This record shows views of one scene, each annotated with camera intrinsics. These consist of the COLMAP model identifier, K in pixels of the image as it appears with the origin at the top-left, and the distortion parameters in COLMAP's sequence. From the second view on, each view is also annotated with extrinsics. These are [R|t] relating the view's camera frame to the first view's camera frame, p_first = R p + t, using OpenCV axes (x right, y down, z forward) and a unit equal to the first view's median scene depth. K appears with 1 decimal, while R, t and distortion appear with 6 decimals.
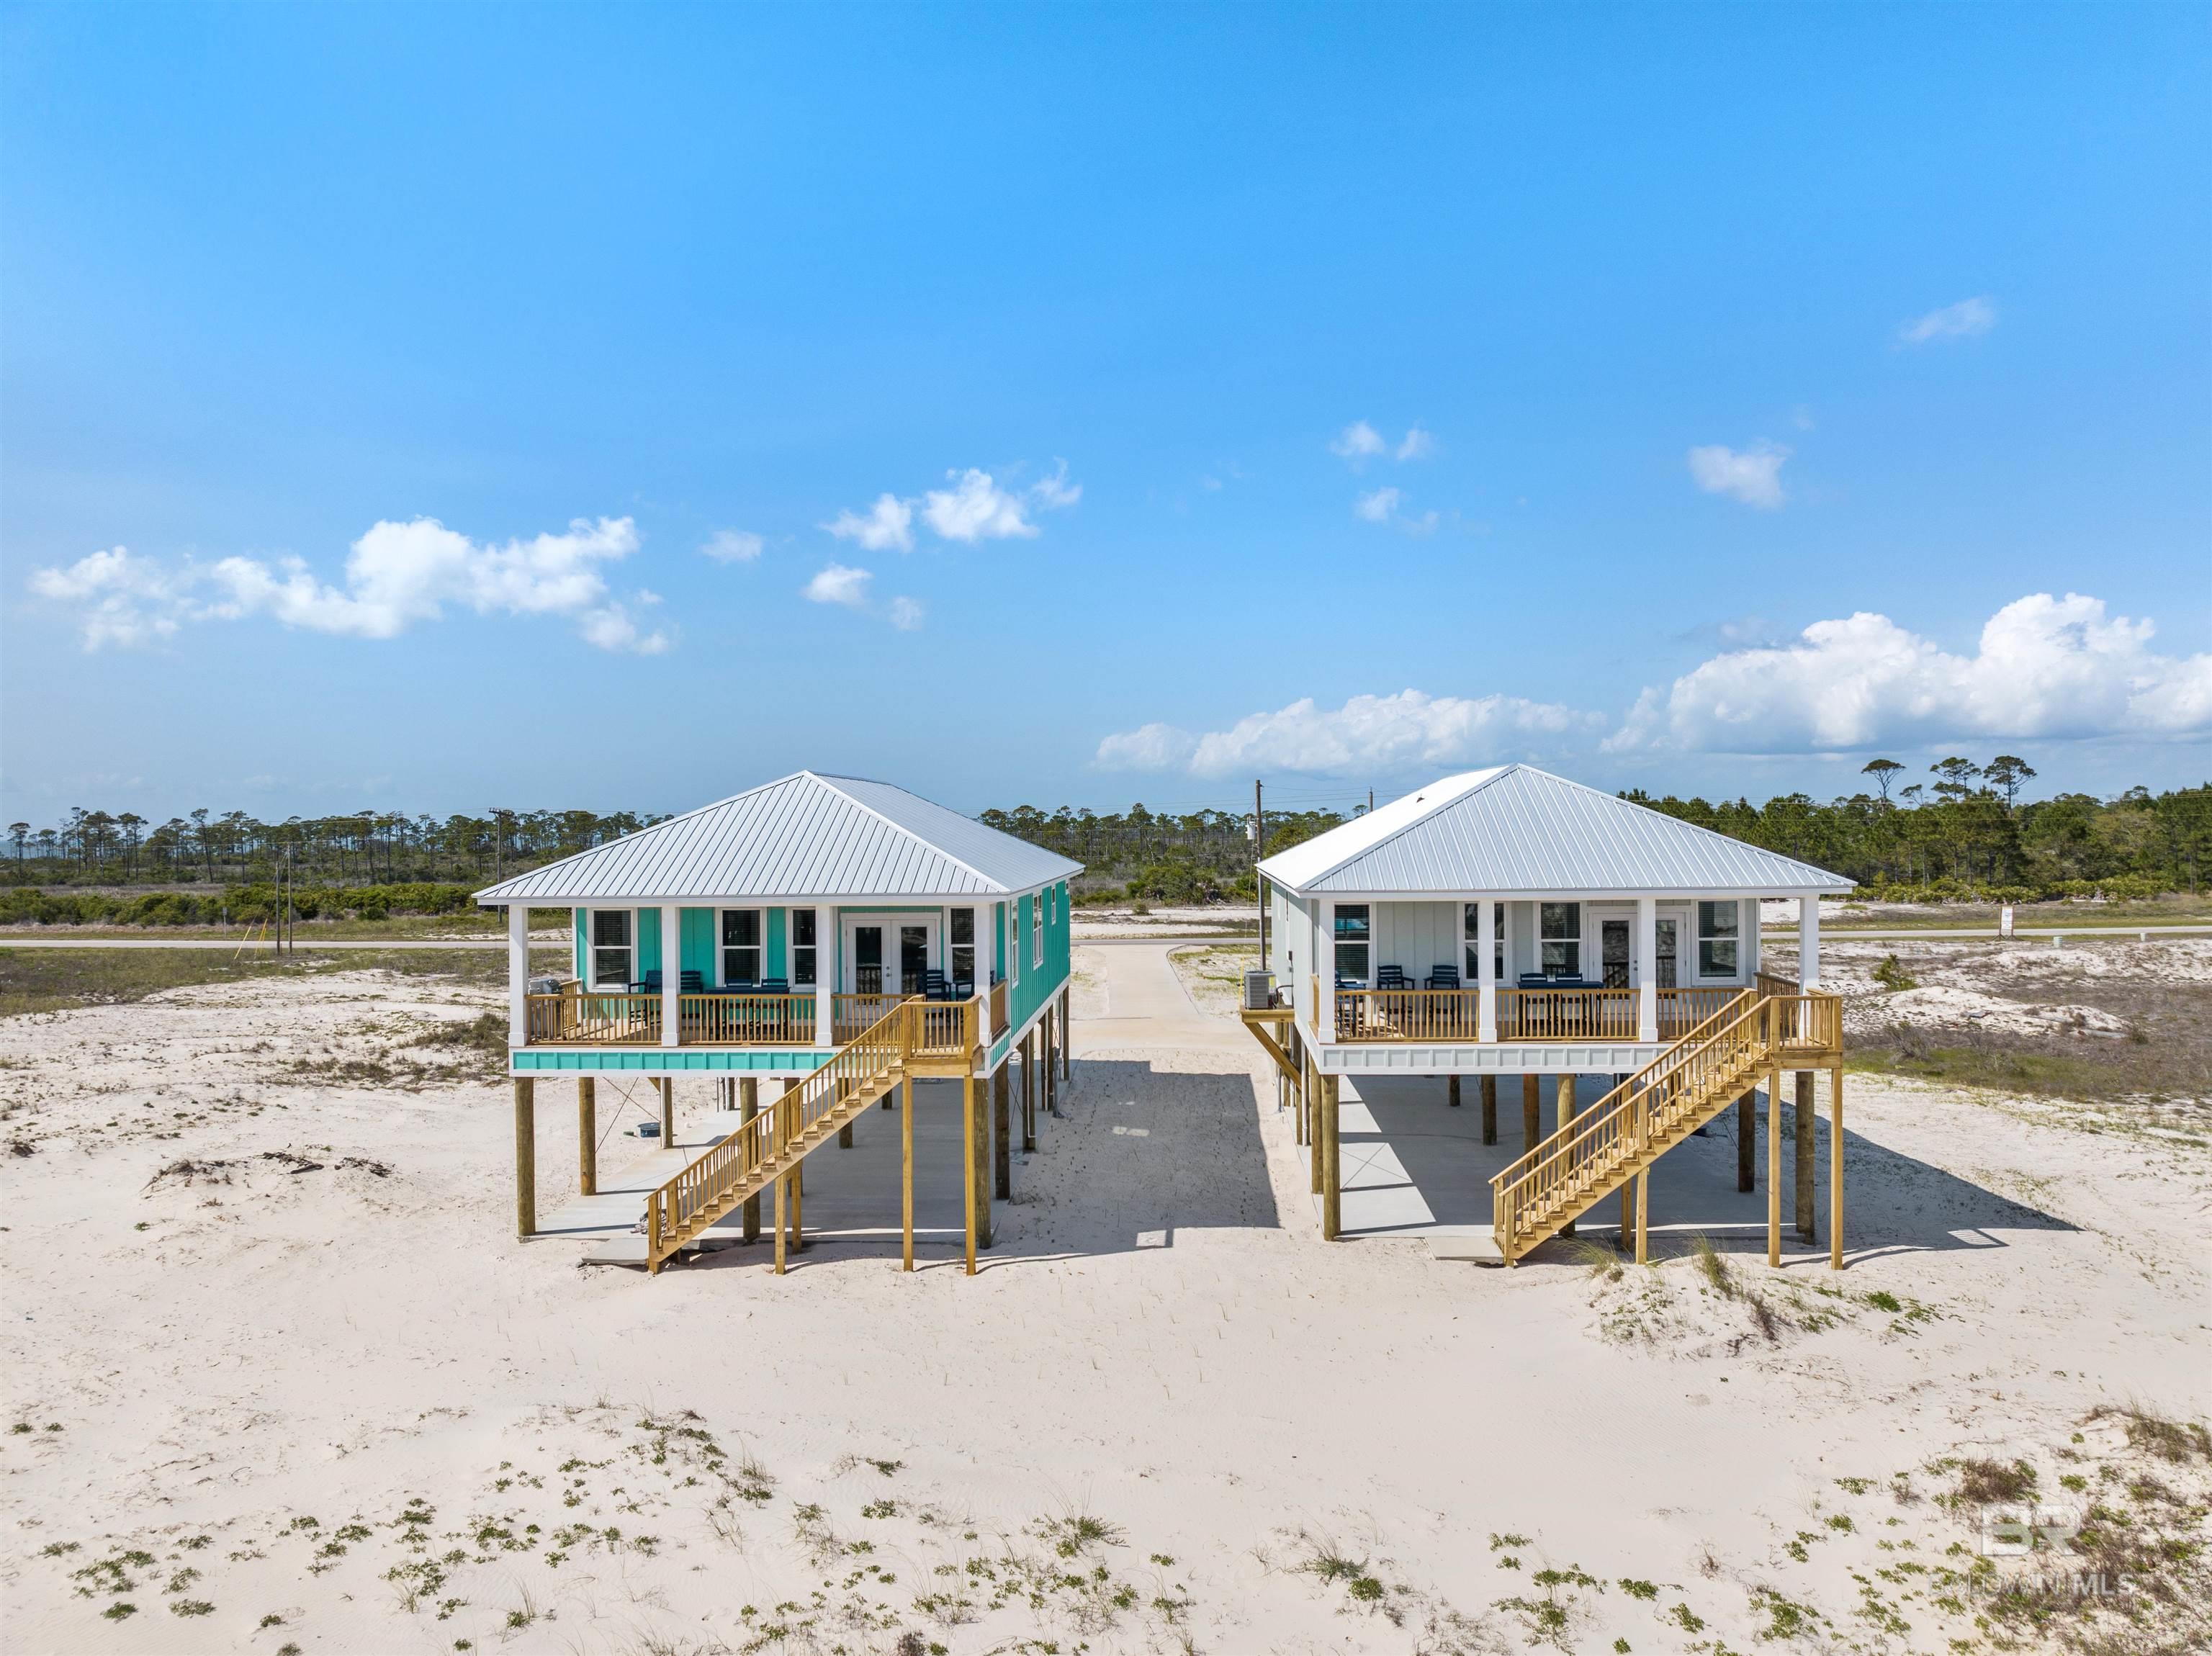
lens RADIAL K [[1550.2, 0, 1110.7], [0, 1550.2, 819.7], [0, 0, 1]] dist [-0.054501, 0.021669]
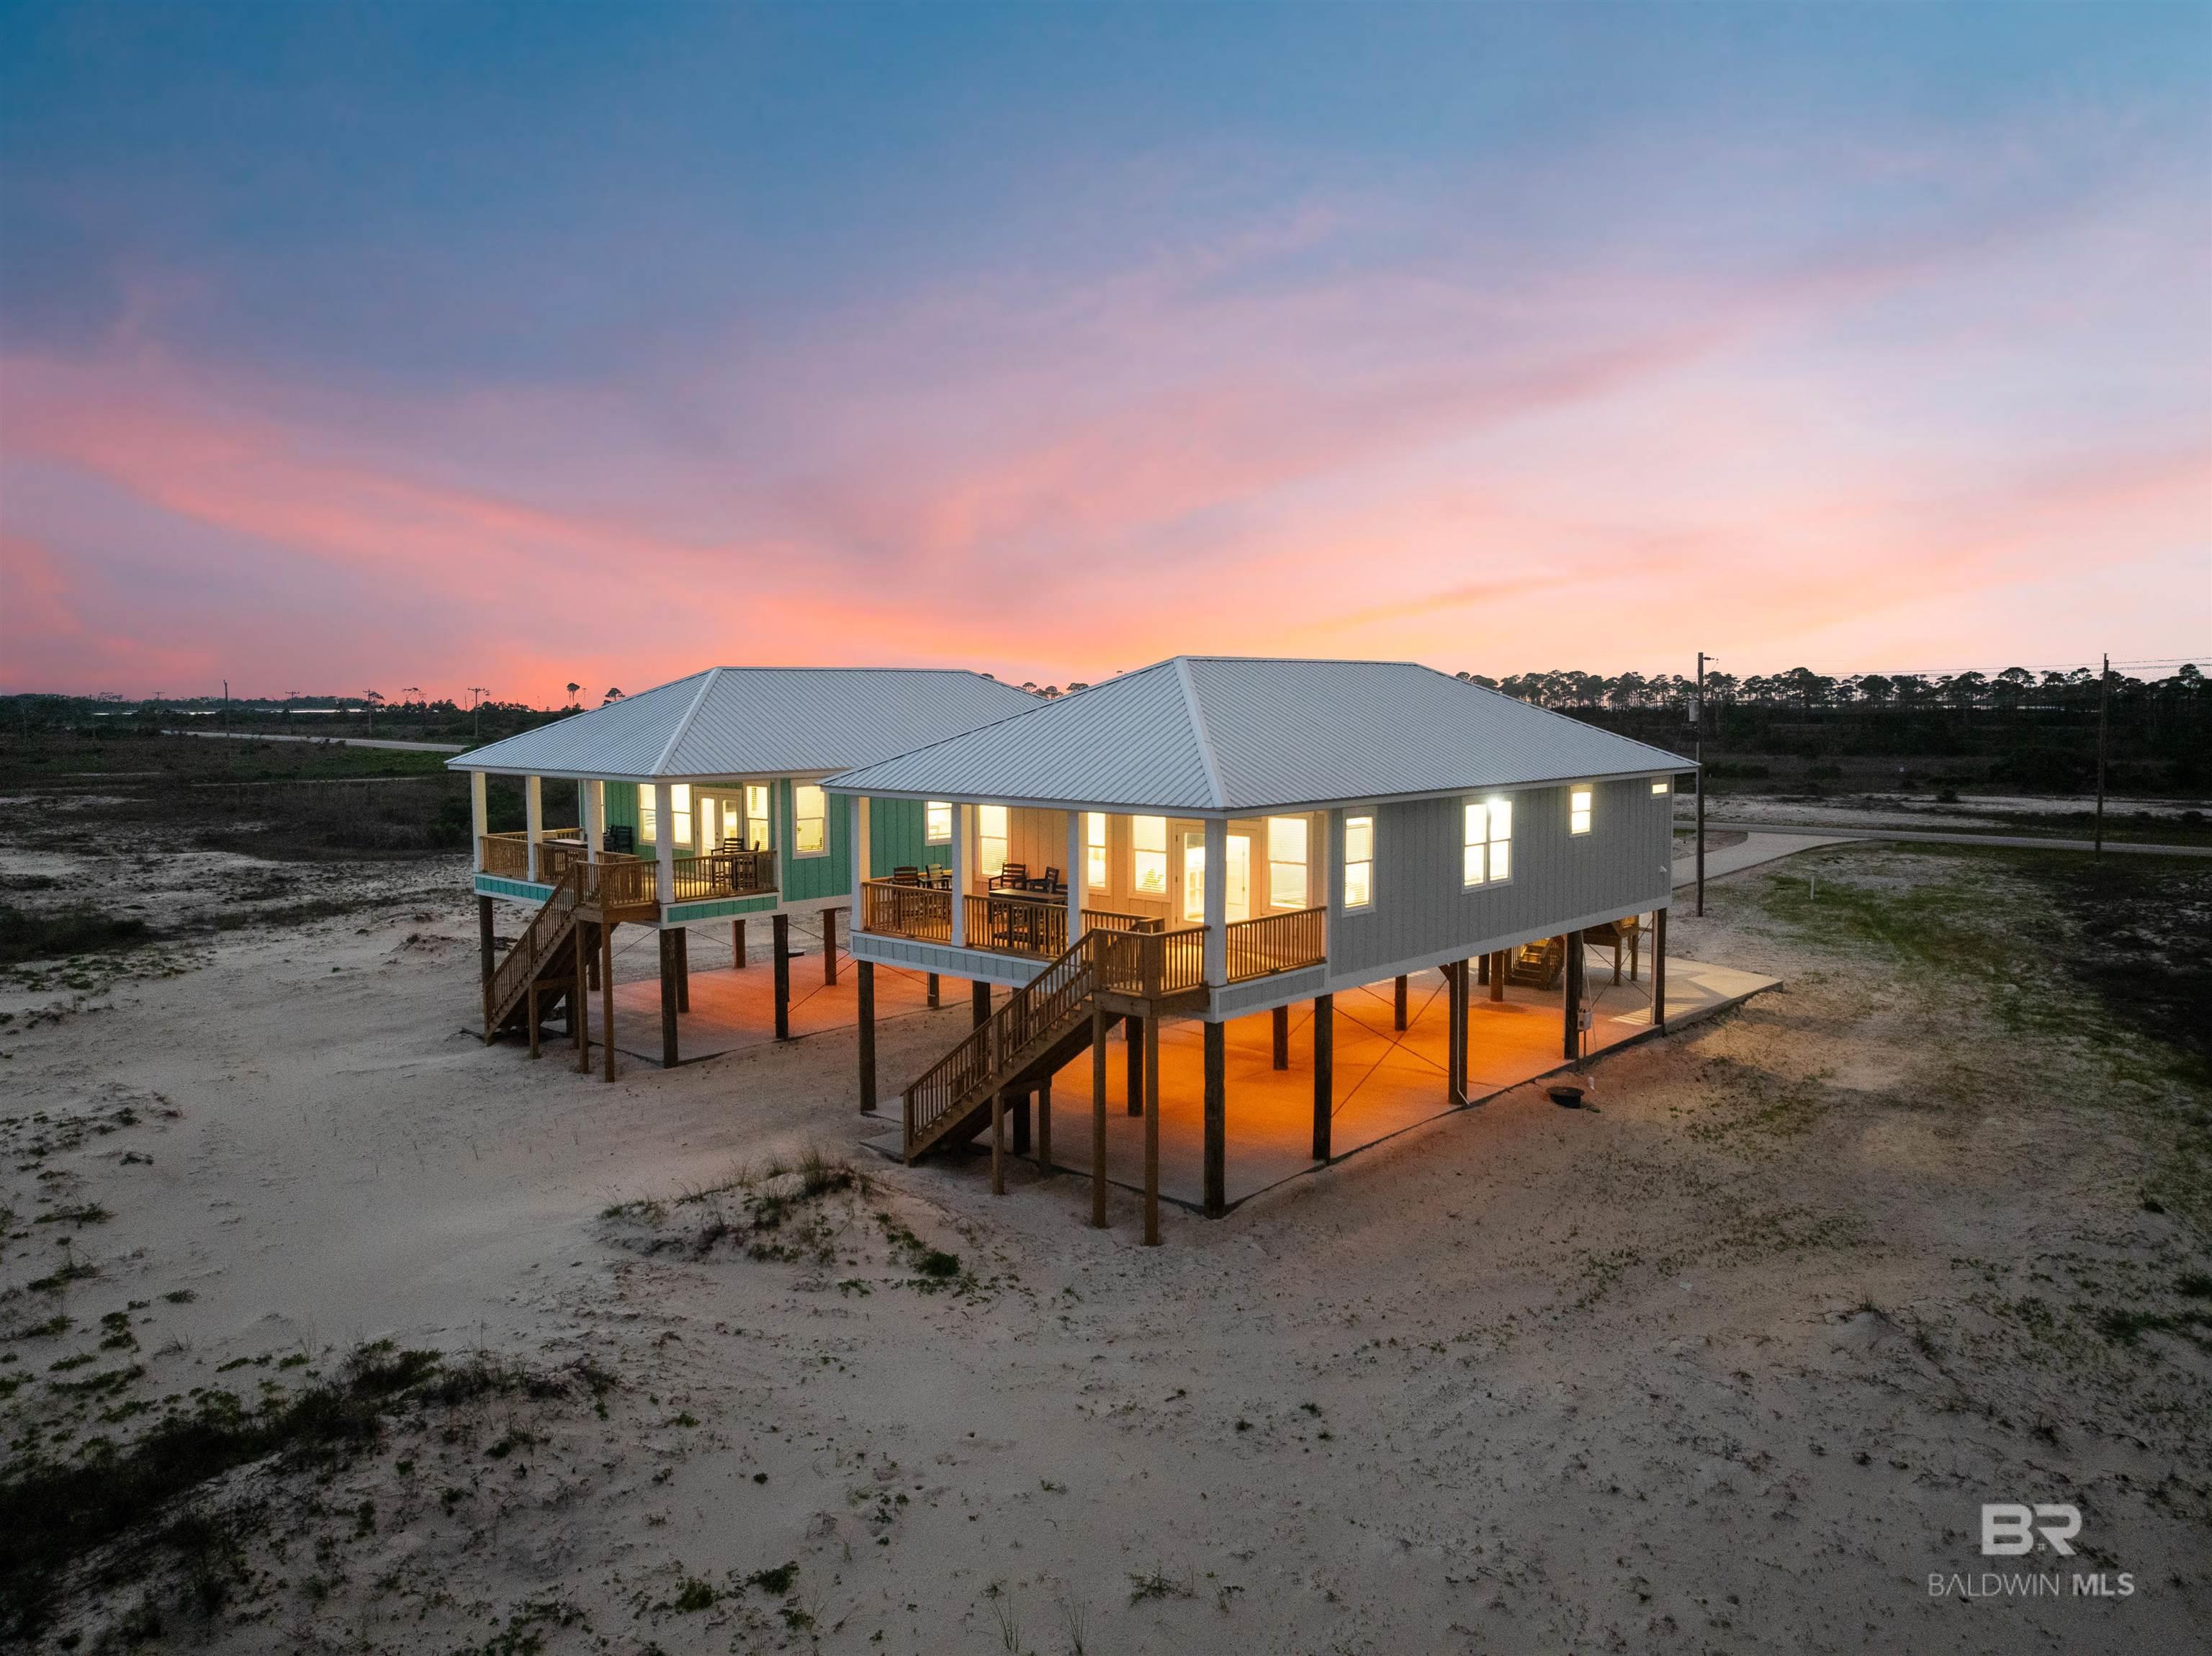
lens RADIAL K [[1550.2, 0, 1109.1], [0, 1550.2, 836.4], [0, 0, 1]] dist [-0.054501, 0.021669]
pose [[0.774482, 0.063326, -0.629419, 0.884203], [0.001322, 0.994813, 0.101714, -0.024095], [0.632595, -0.079608, 0.770381, 0.288508]]
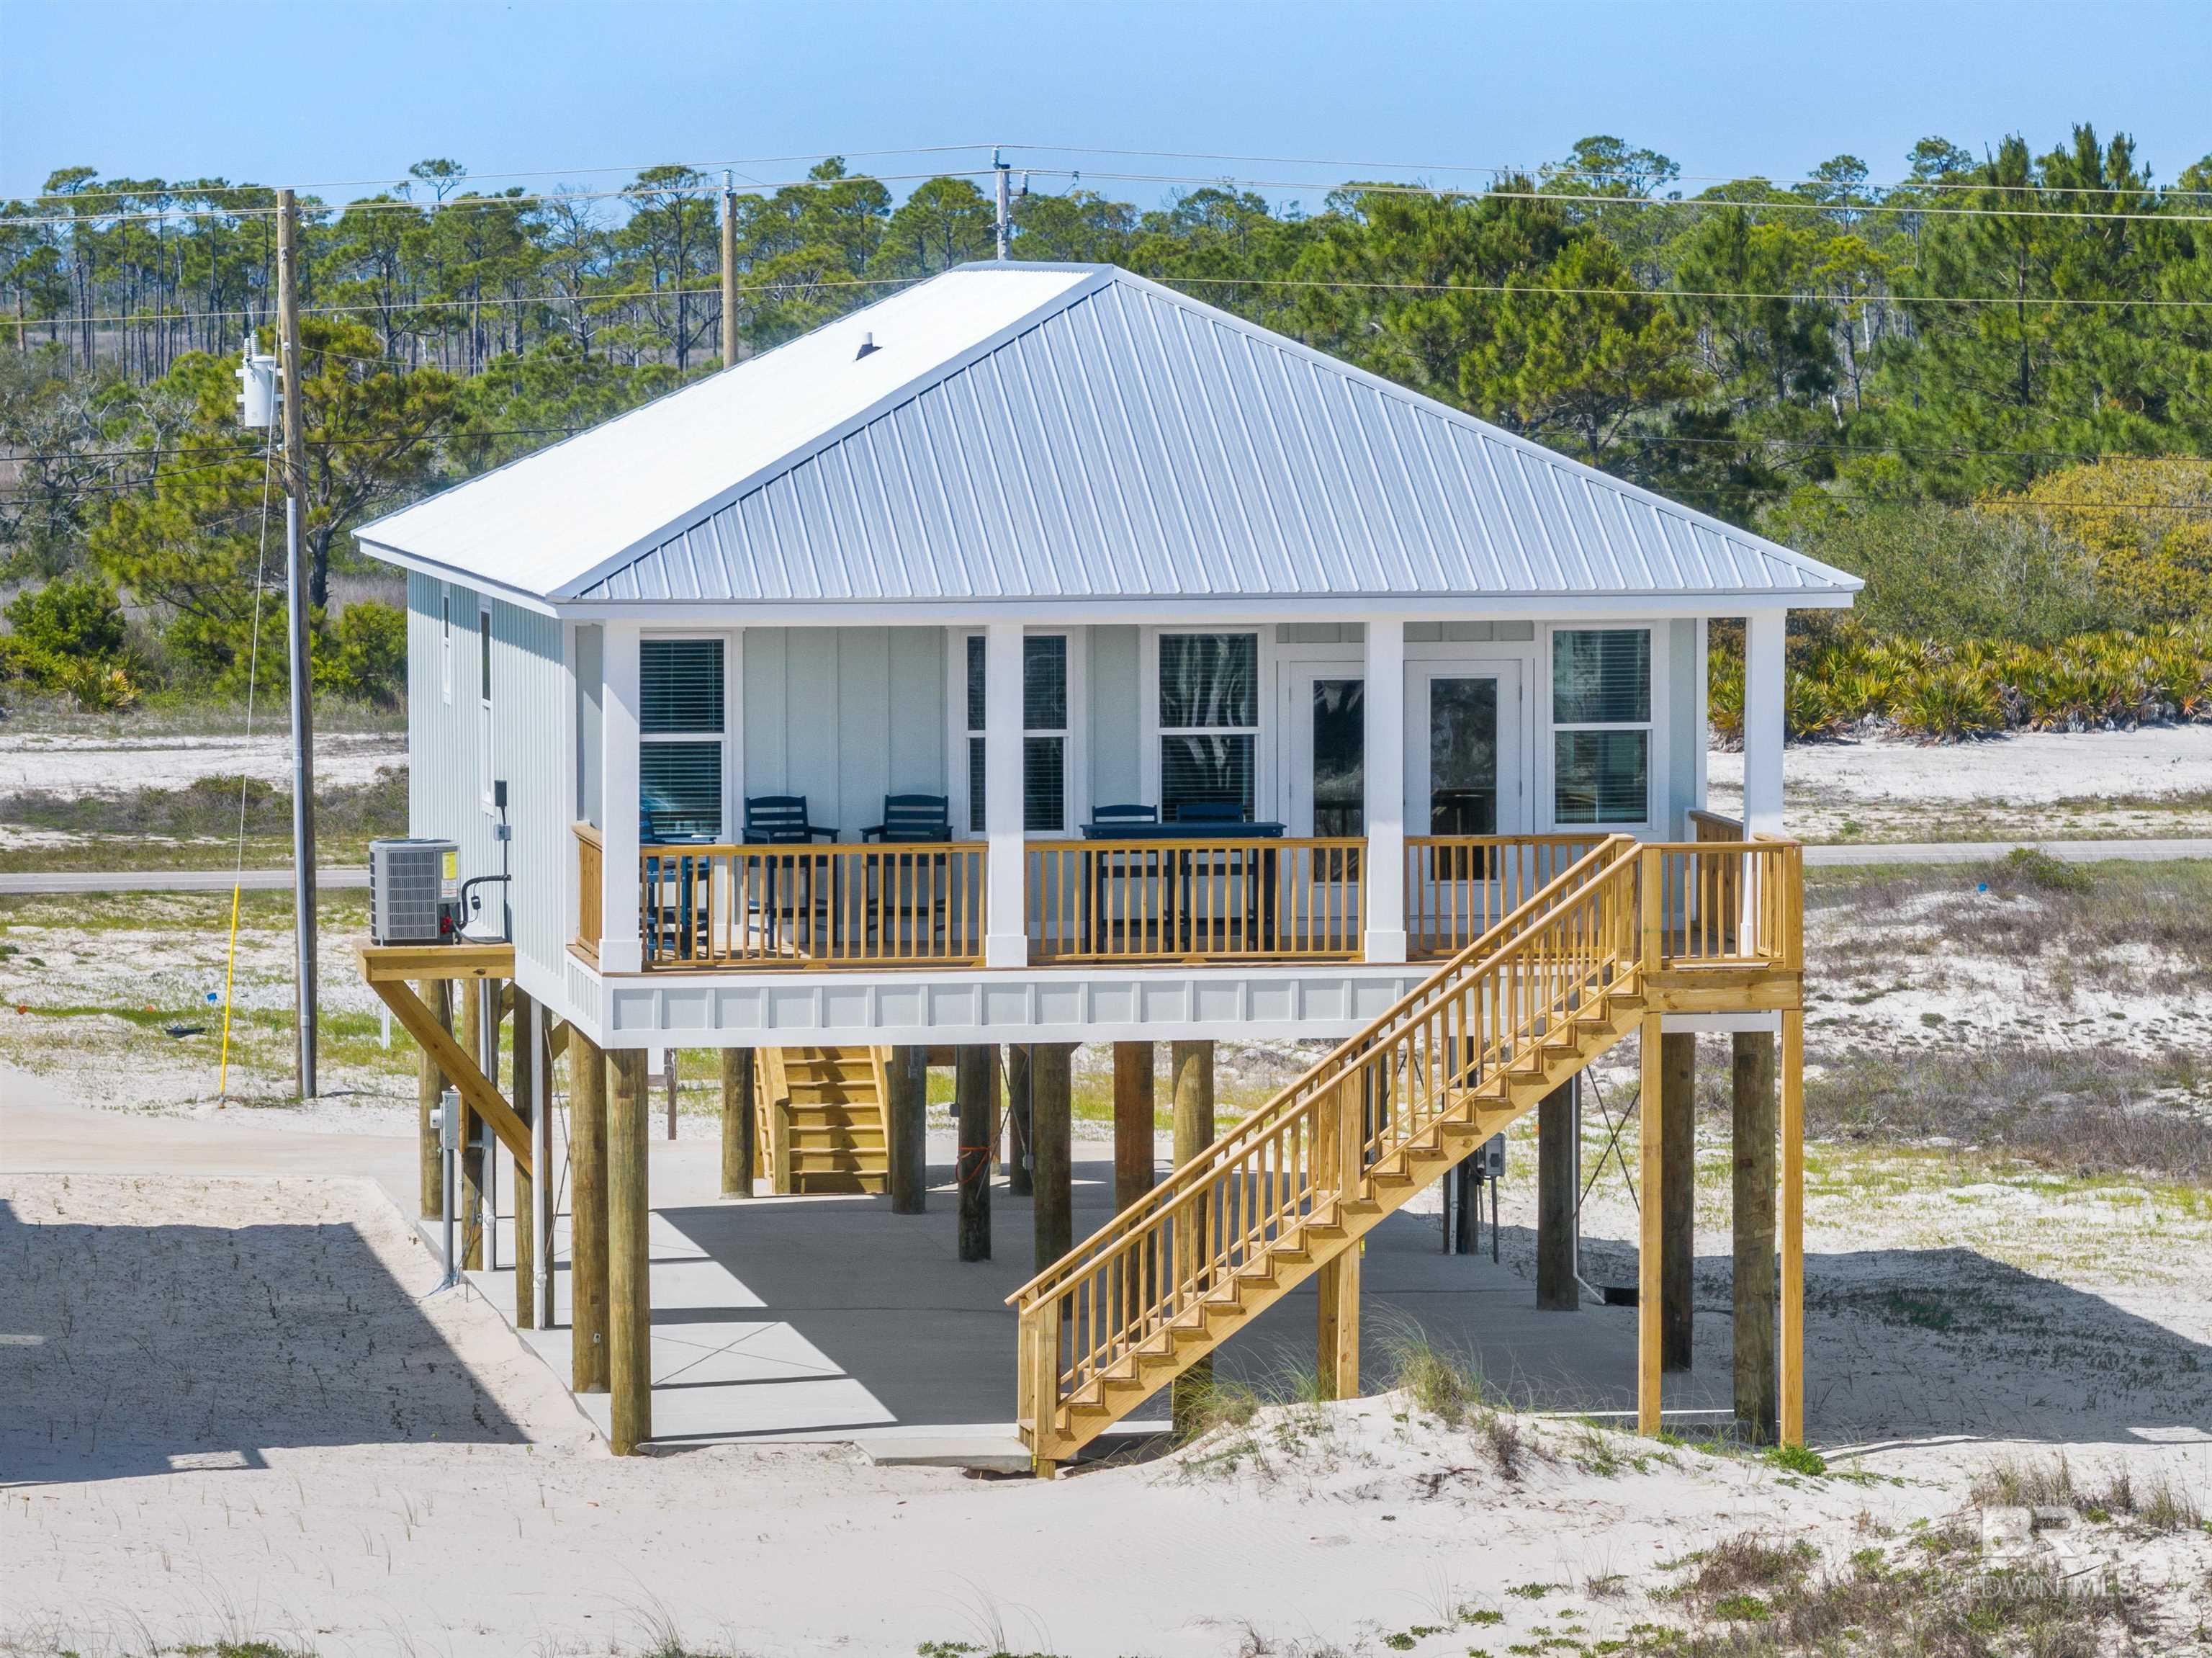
lens RADIAL K [[10685.2, 0, 1111.3], [0, 10685.2, 829.9], [0, 0, 1]] dist [0.193278, 0.000000]
pose [[0.979716, -0.004633, 0.200338, -0.285204], [-0.007251, 0.998258, 0.058546, -0.057199], [-0.200260, -0.058811, 0.977976, -1.705339]]
